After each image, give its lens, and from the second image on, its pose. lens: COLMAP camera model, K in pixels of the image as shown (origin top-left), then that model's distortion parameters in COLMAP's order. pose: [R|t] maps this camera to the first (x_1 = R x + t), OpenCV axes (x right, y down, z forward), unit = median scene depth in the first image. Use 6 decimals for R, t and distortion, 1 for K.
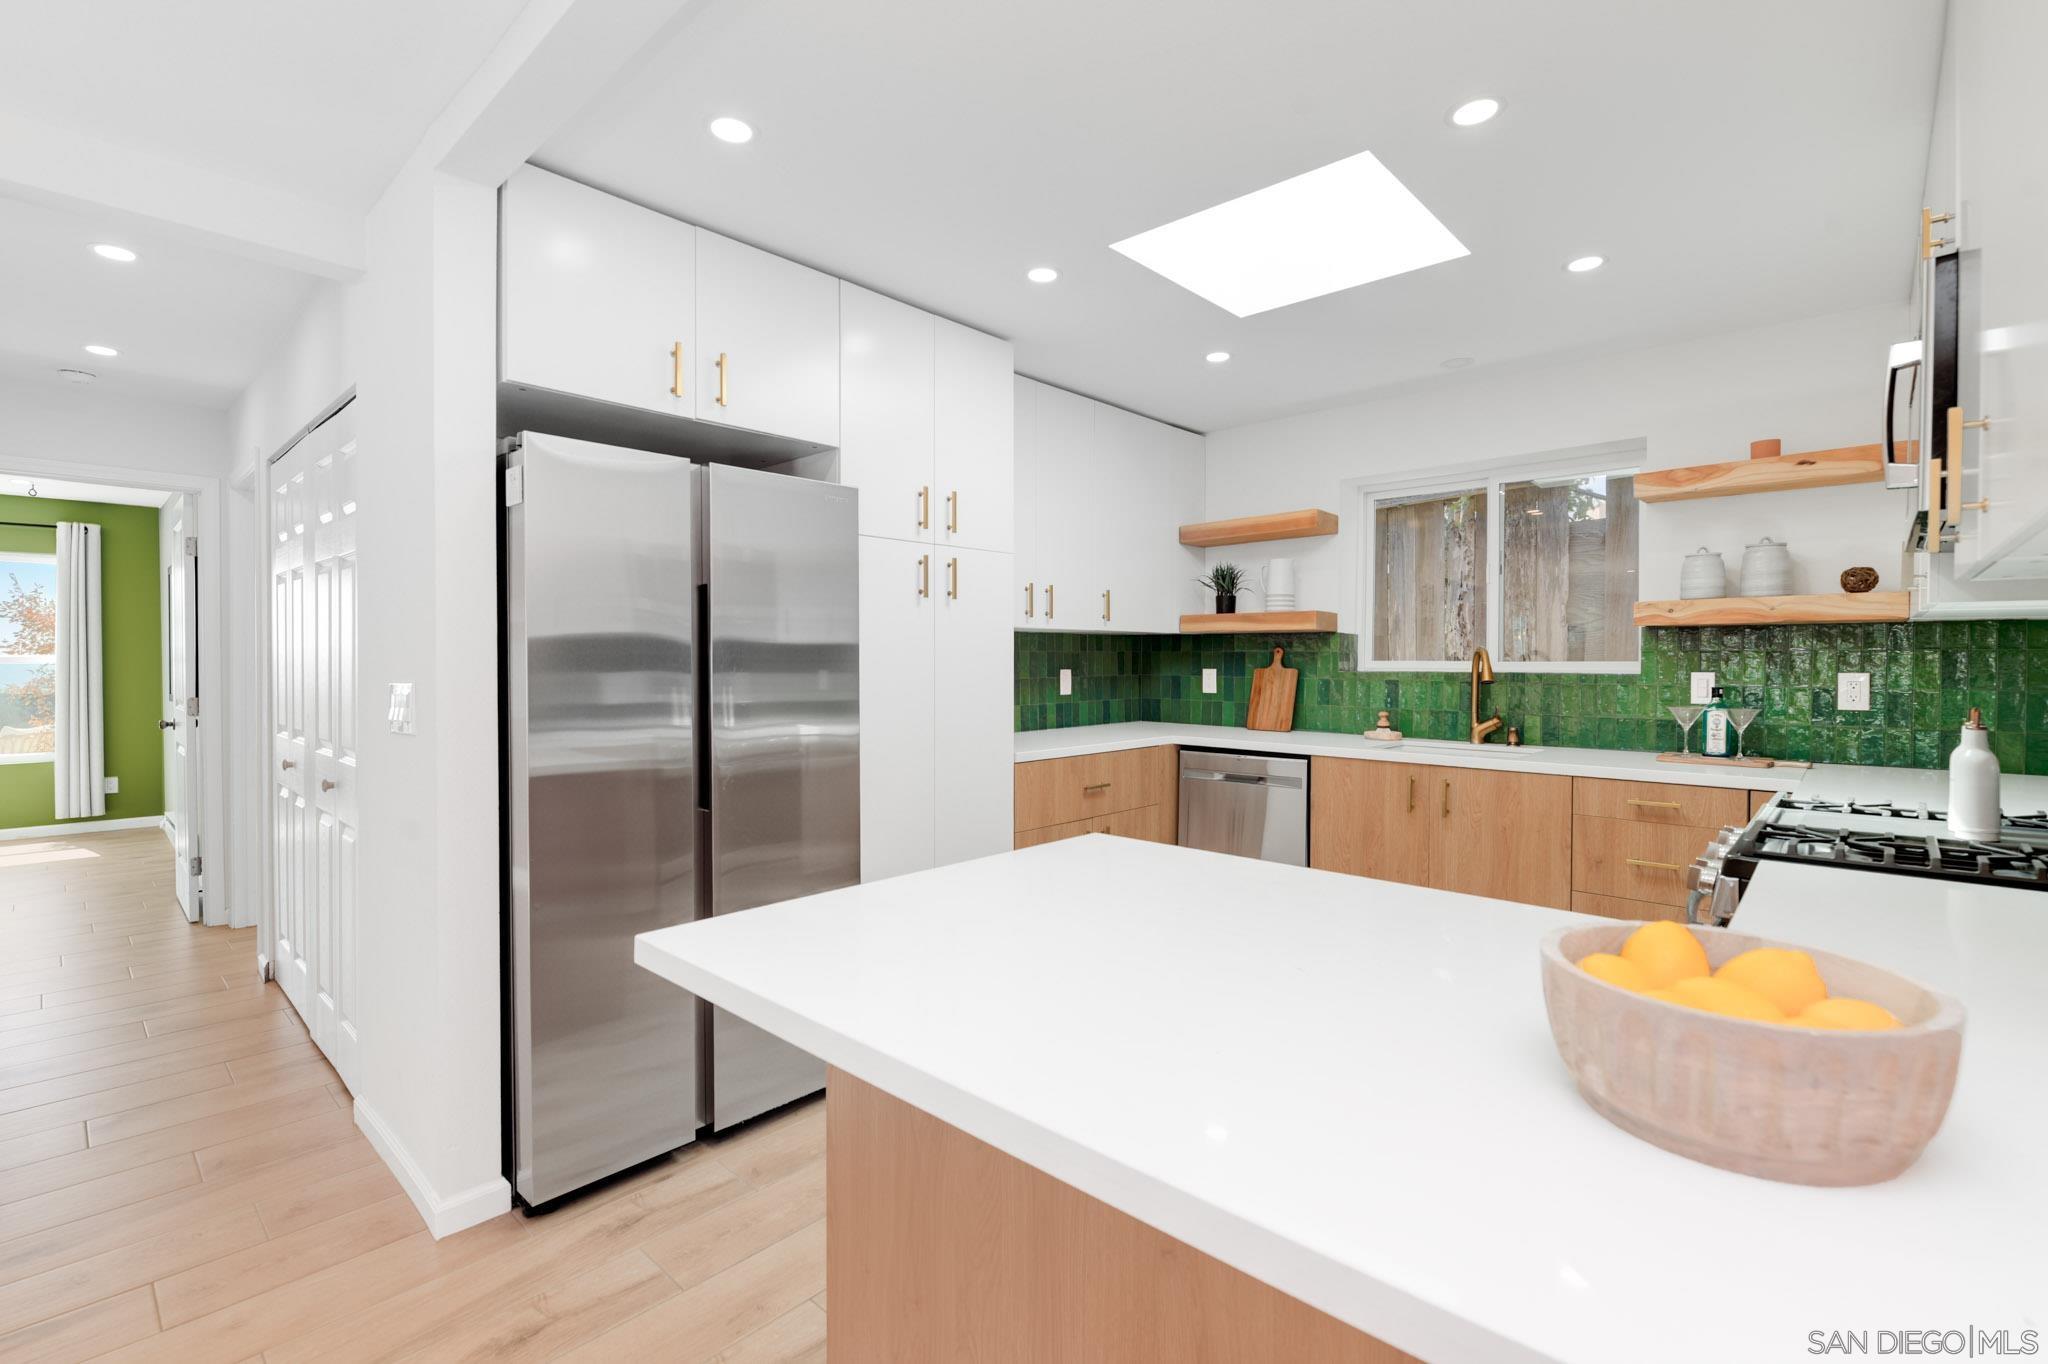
lens RADIAL K [[921.1, 0, 1039.4], [0, 921.1, 672.6], [0, 0, 1]] dist [-0.007343, -0.000256]
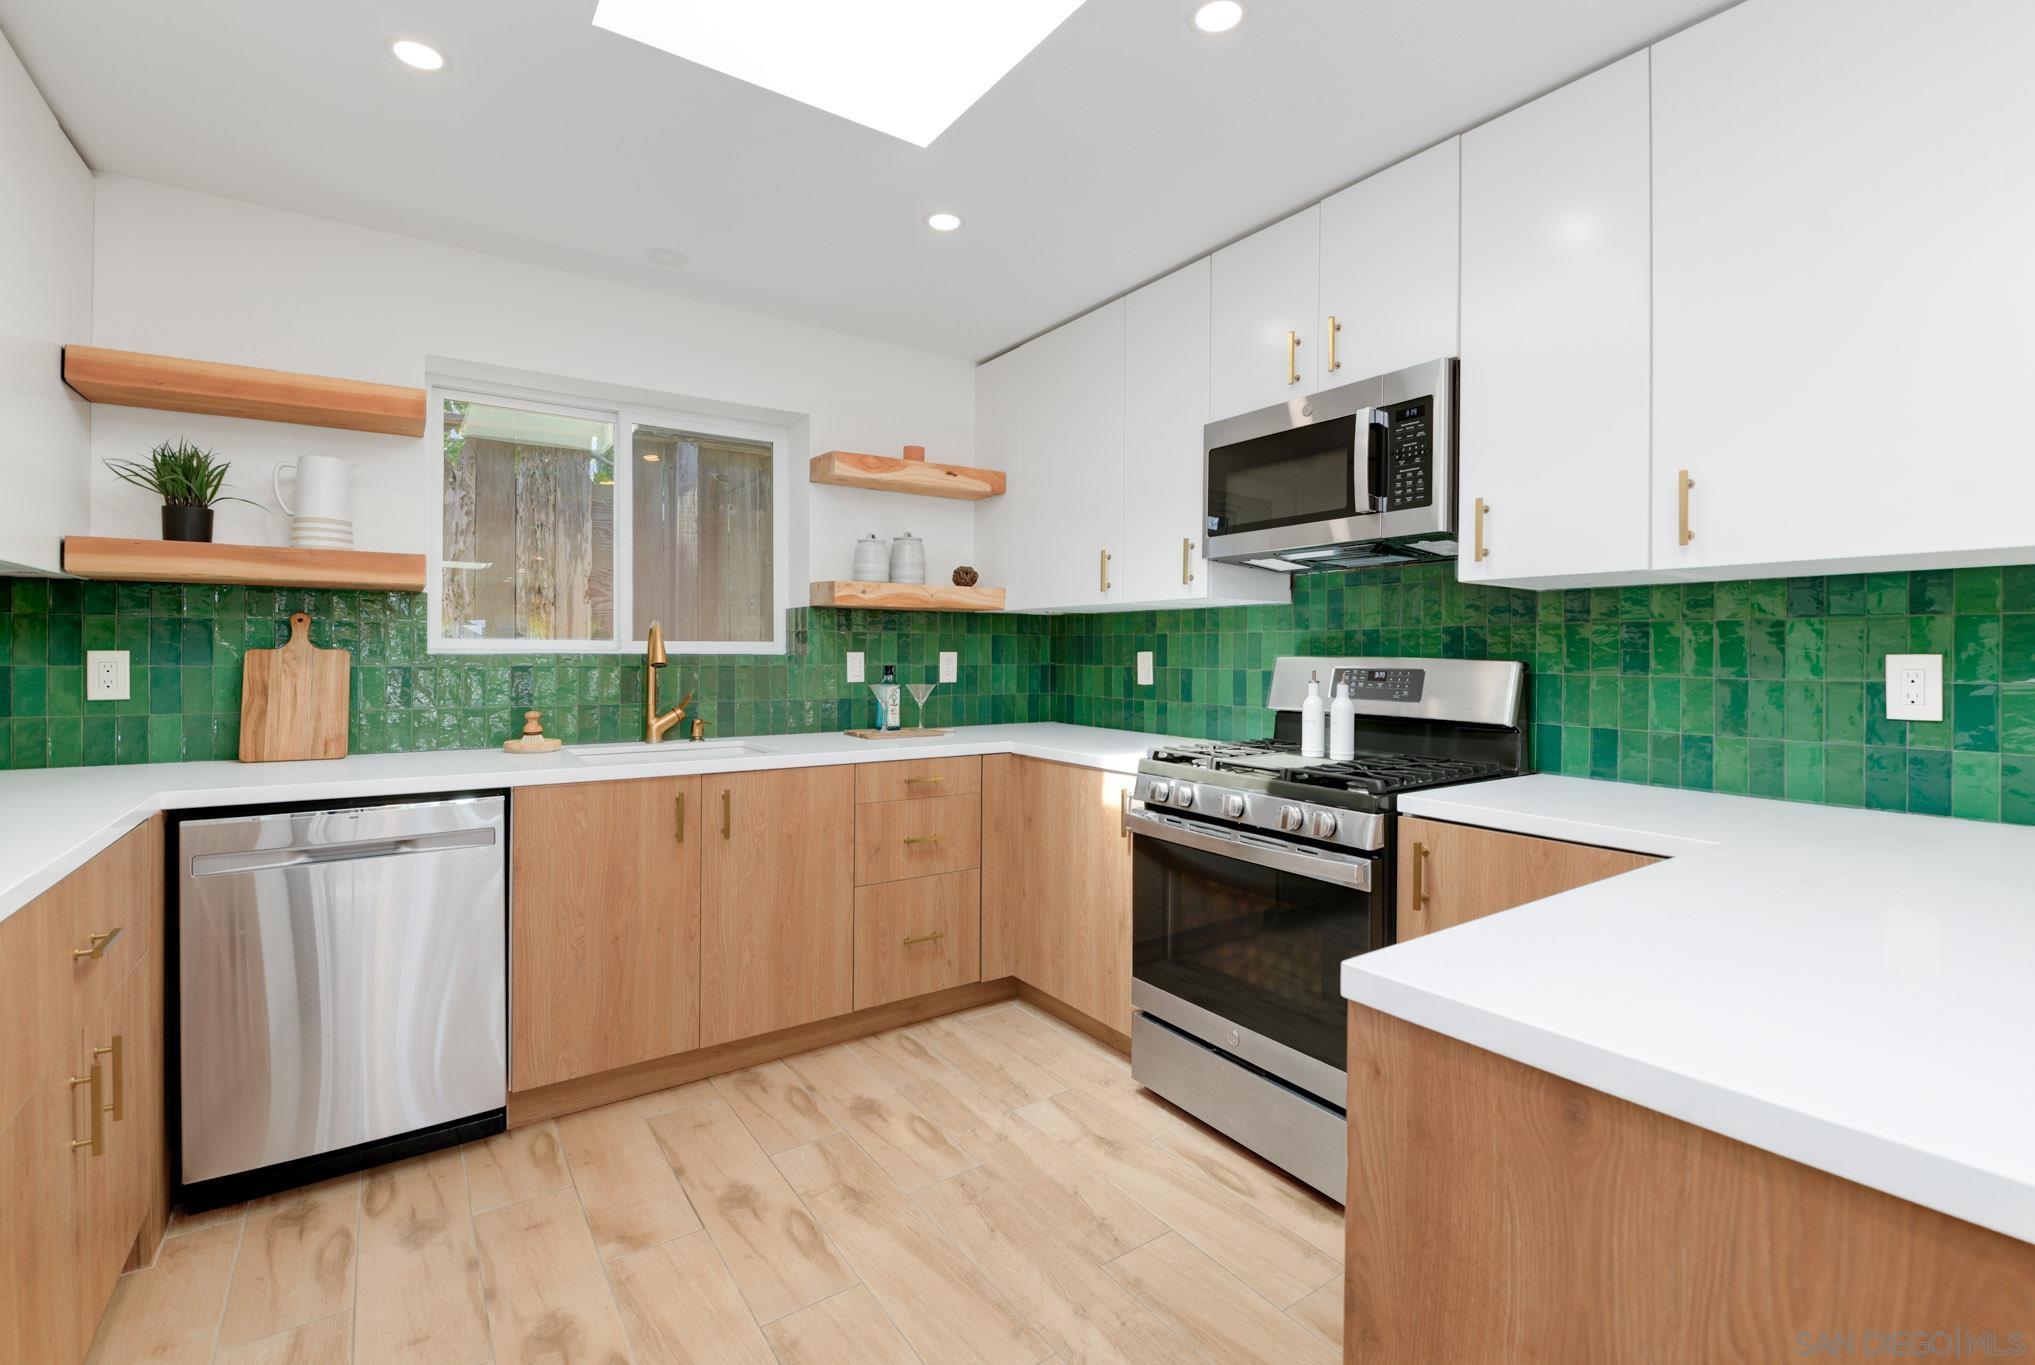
lens RADIAL K [[908.5, 0, 1028.5], [0, 908.5, 660.5], [0, 0, 1]] dist [0.002260, -0.000629]
pose [[0.215204, -0.010098, 0.976517, -0.223350], [0.008995, 0.999925, 0.008358, 0.002060], [-0.976528, 0.006985, 0.215279, 0.509073]]
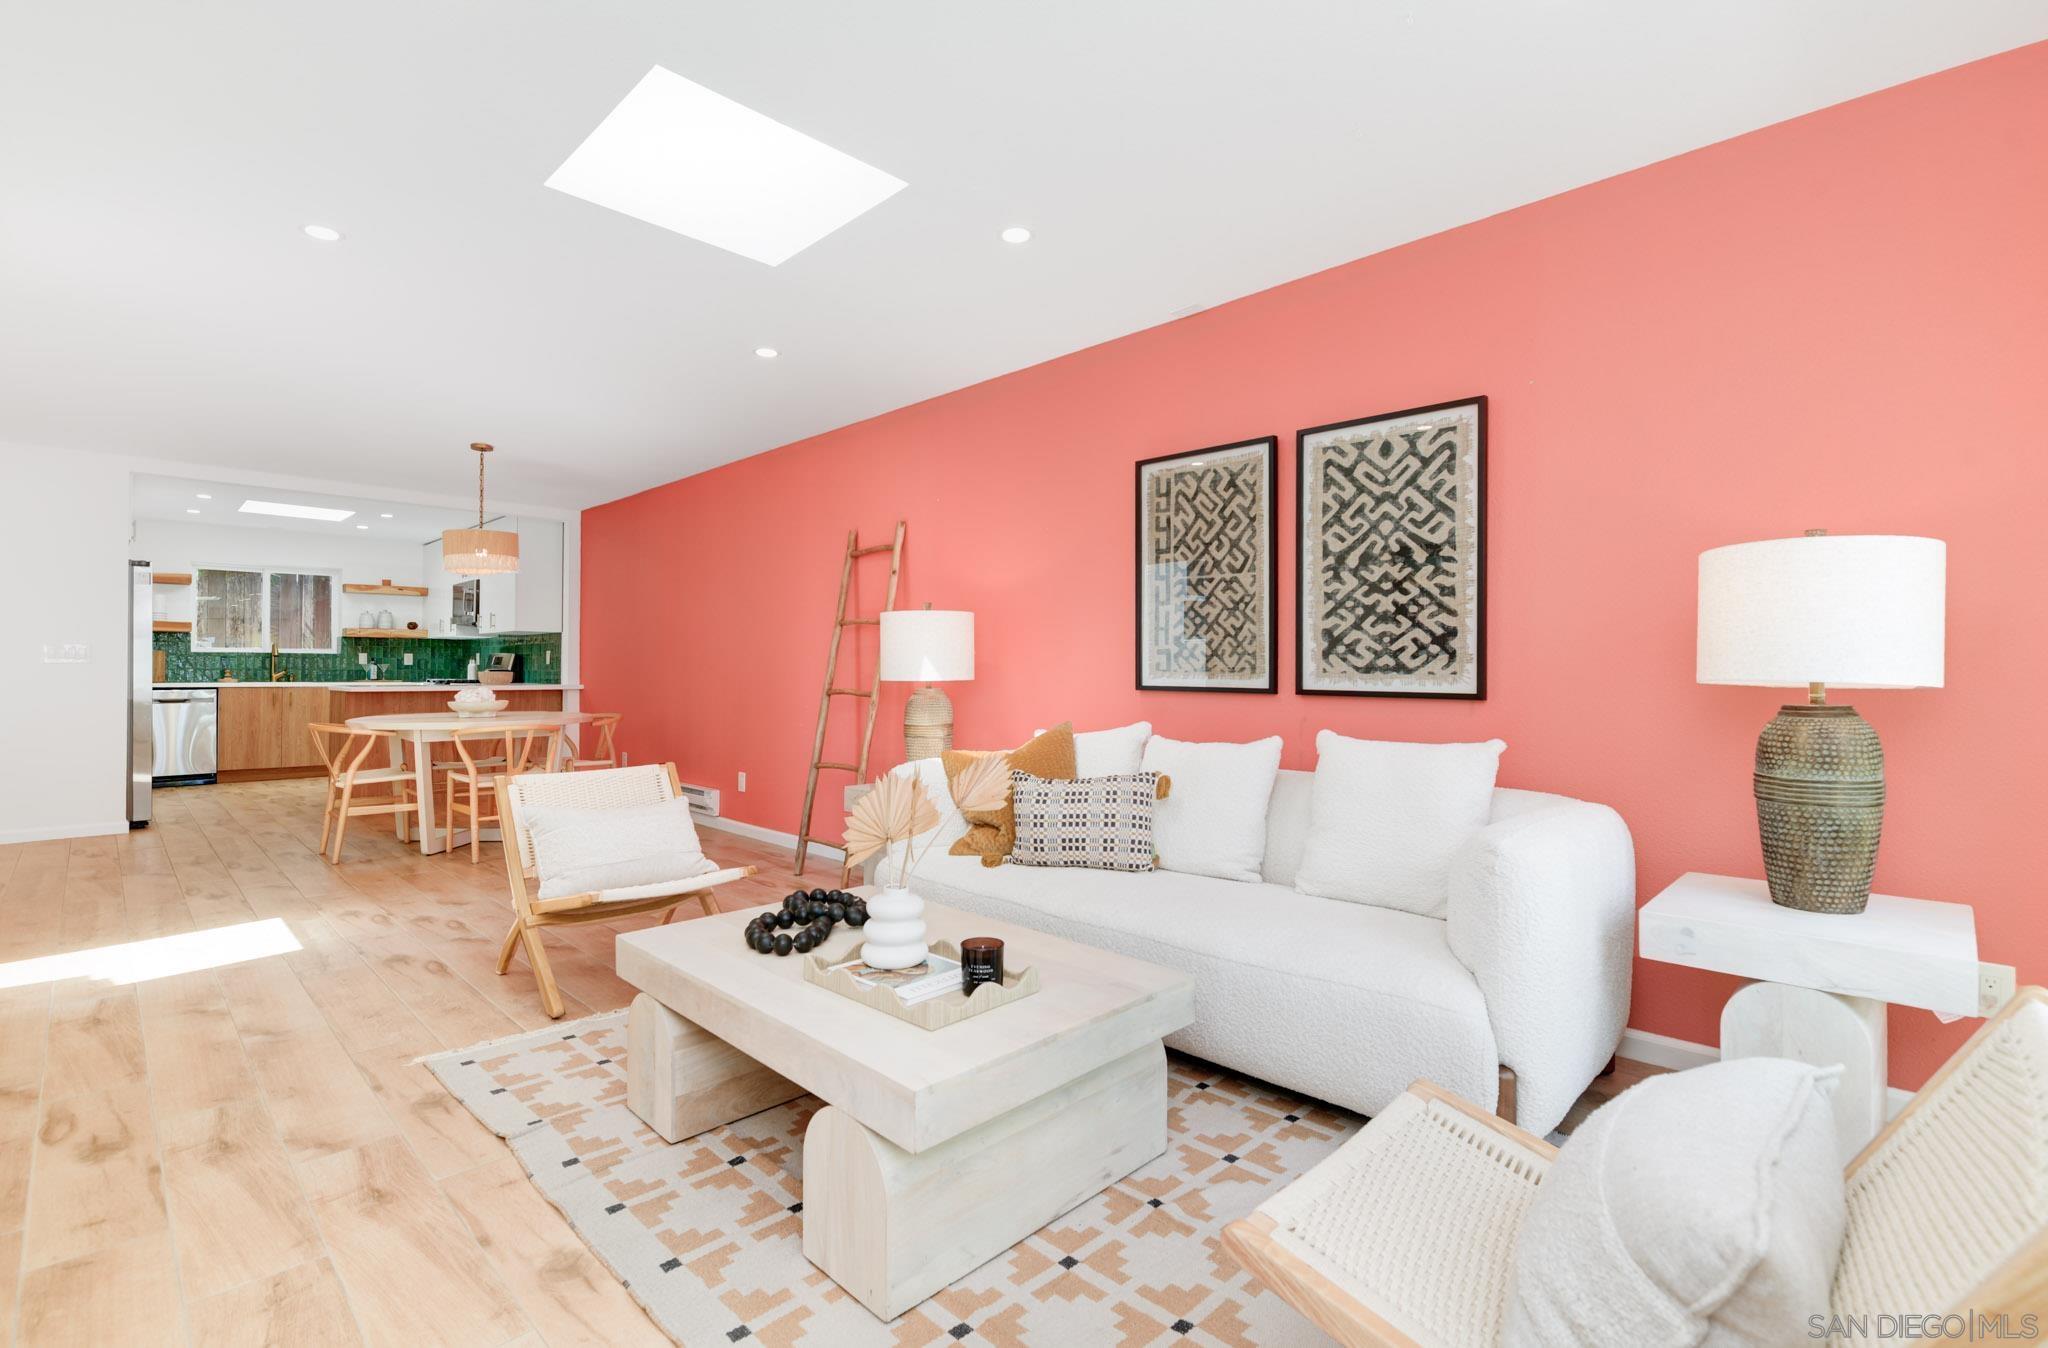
lens RADIAL K [[921.1, 0, 1029.5], [0, 921.1, 670.9], [0, 0, 1]] dist [-0.007343, -0.000256]
pose [[0.035234, -0.010322, 0.999326, -1.875365], [-0.000074, 0.999947, 0.010331, 0.022804], [-0.999379, -0.000438, 0.035232, -1.084813]]
